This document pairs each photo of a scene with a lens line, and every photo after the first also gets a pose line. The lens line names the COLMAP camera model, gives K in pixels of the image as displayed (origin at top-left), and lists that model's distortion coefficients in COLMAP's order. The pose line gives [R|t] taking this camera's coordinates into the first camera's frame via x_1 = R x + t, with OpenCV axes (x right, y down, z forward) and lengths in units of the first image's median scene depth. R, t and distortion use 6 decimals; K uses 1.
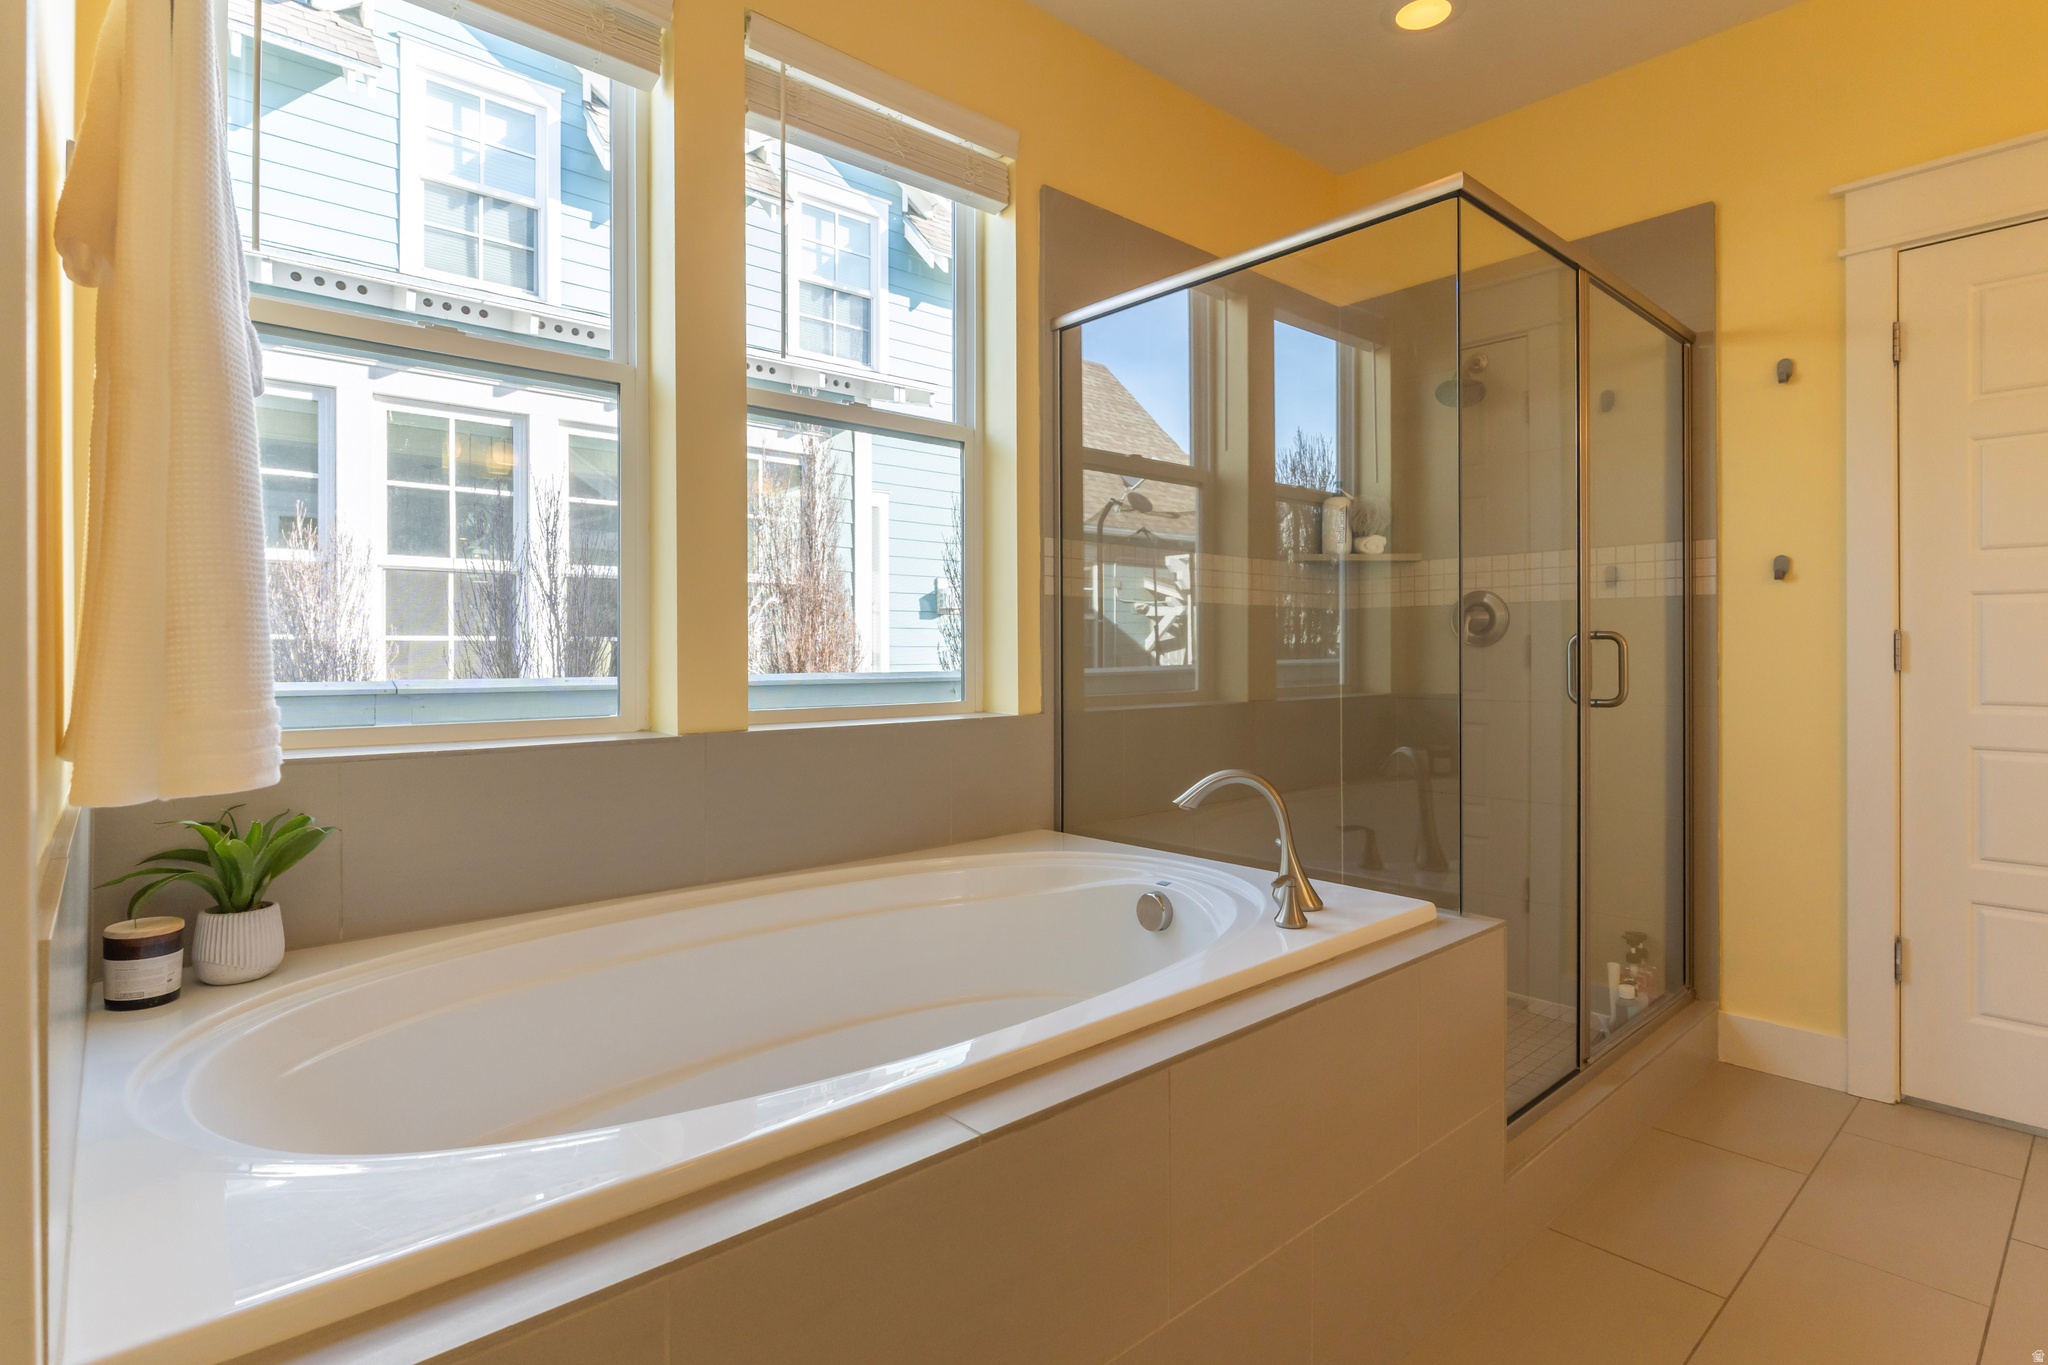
lens RADIAL K [[1007.5, 0, 1041.1], [0, 1007.5, 654.6], [0, 0, 1]] dist [0.005721, 0.000626]
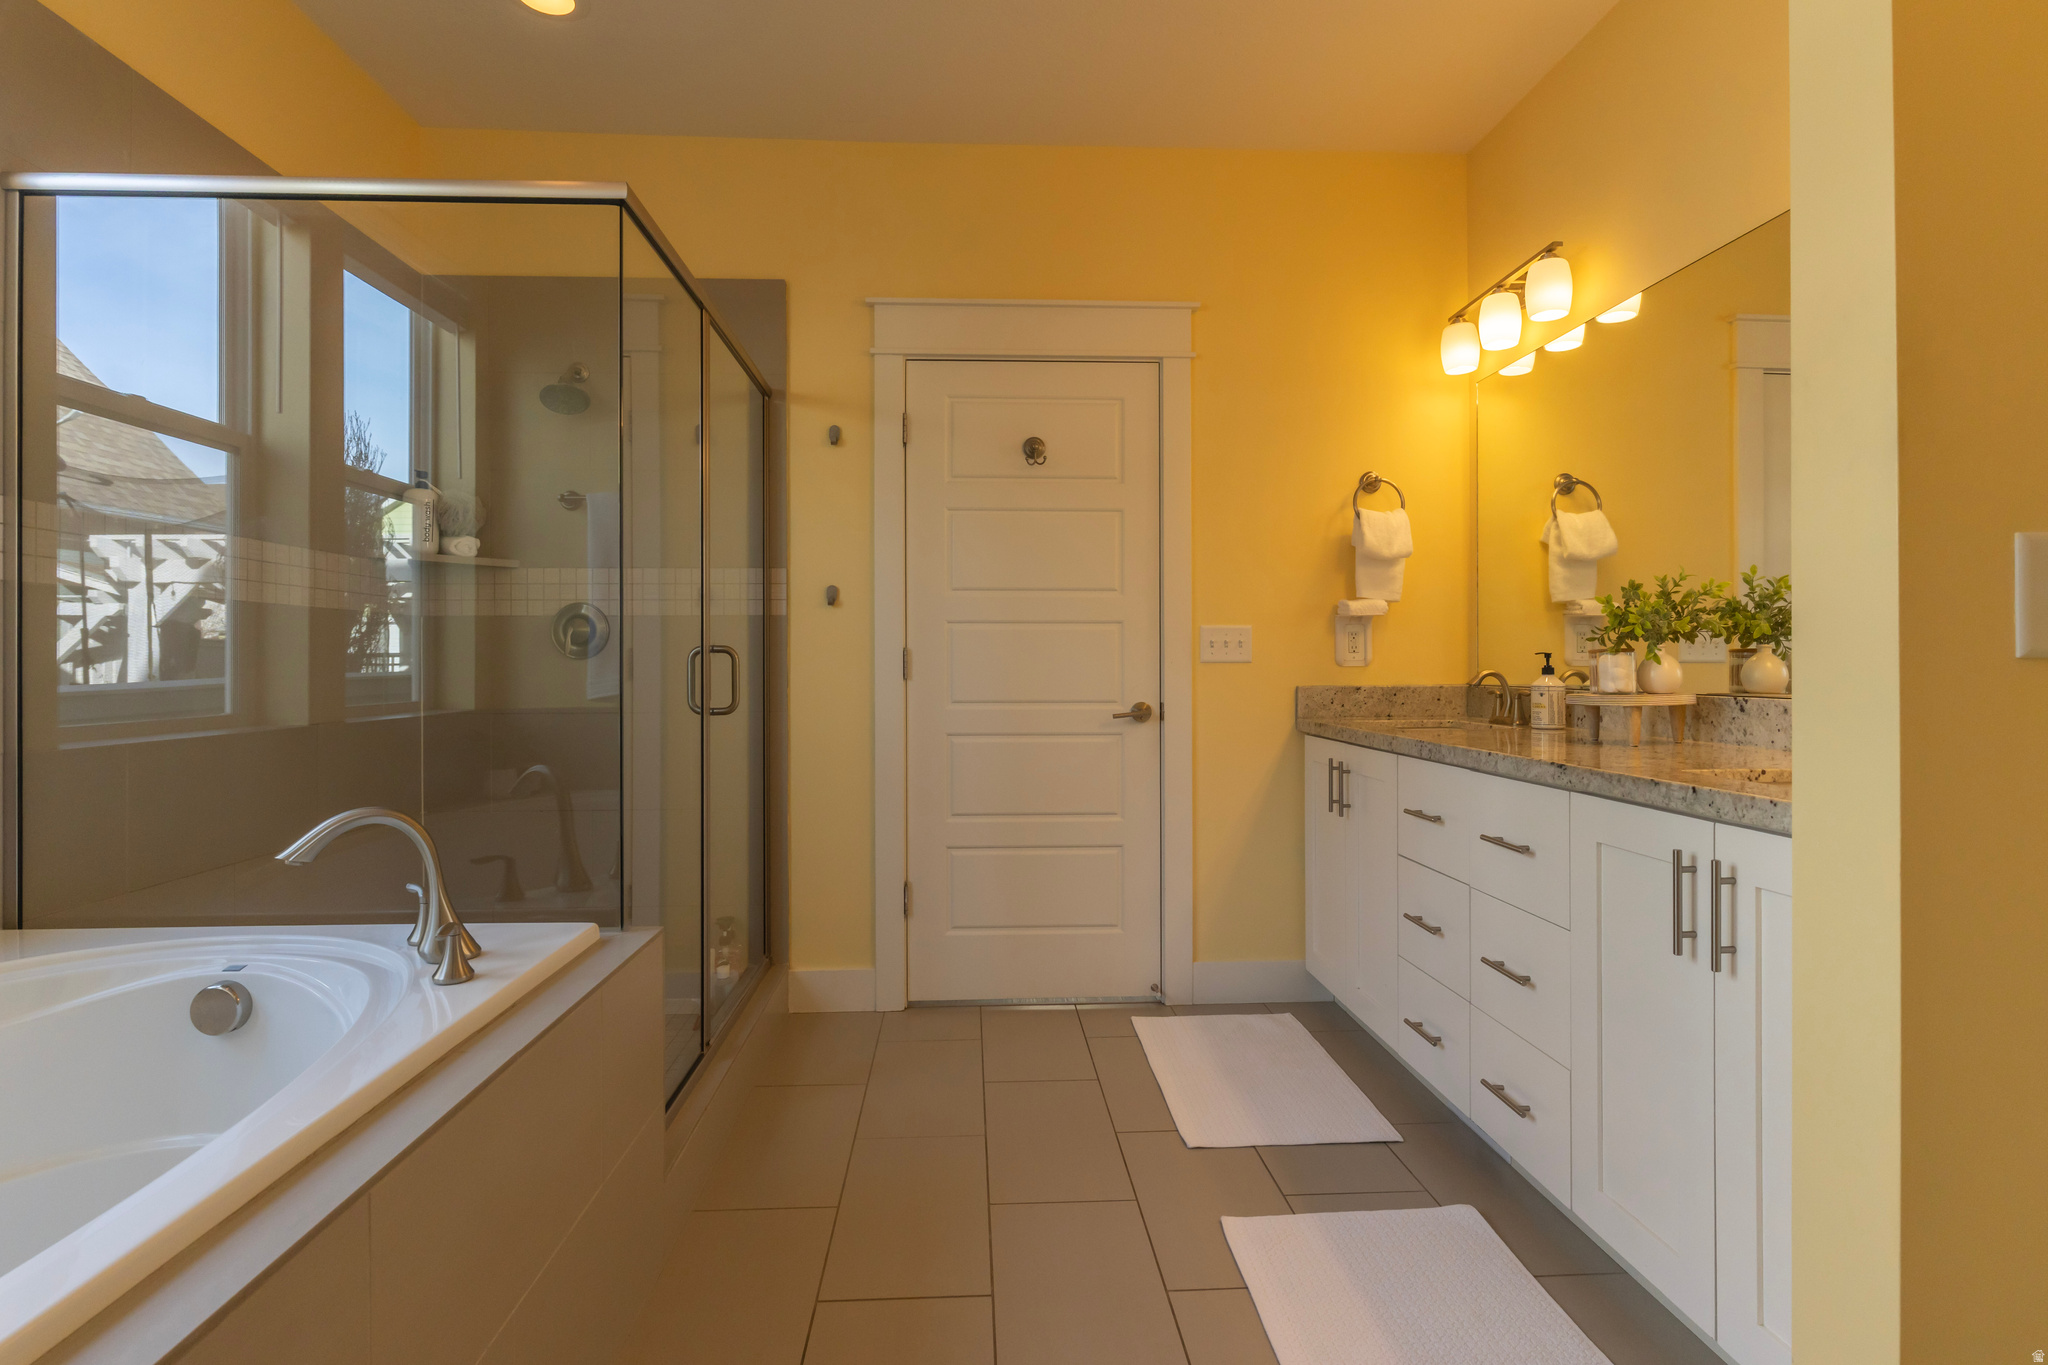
lens RADIAL K [[1023.3, 0, 983.7], [0, 1023.3, 660.7], [0, 0, 1]] dist [-0.001810, -0.000186]
pose [[0.647588, 0.002683, 0.761986, -0.090318], [0.001999, 0.999984, -0.005220, -0.000272], [-0.761988, 0.004903, 0.647573, 0.059503]]
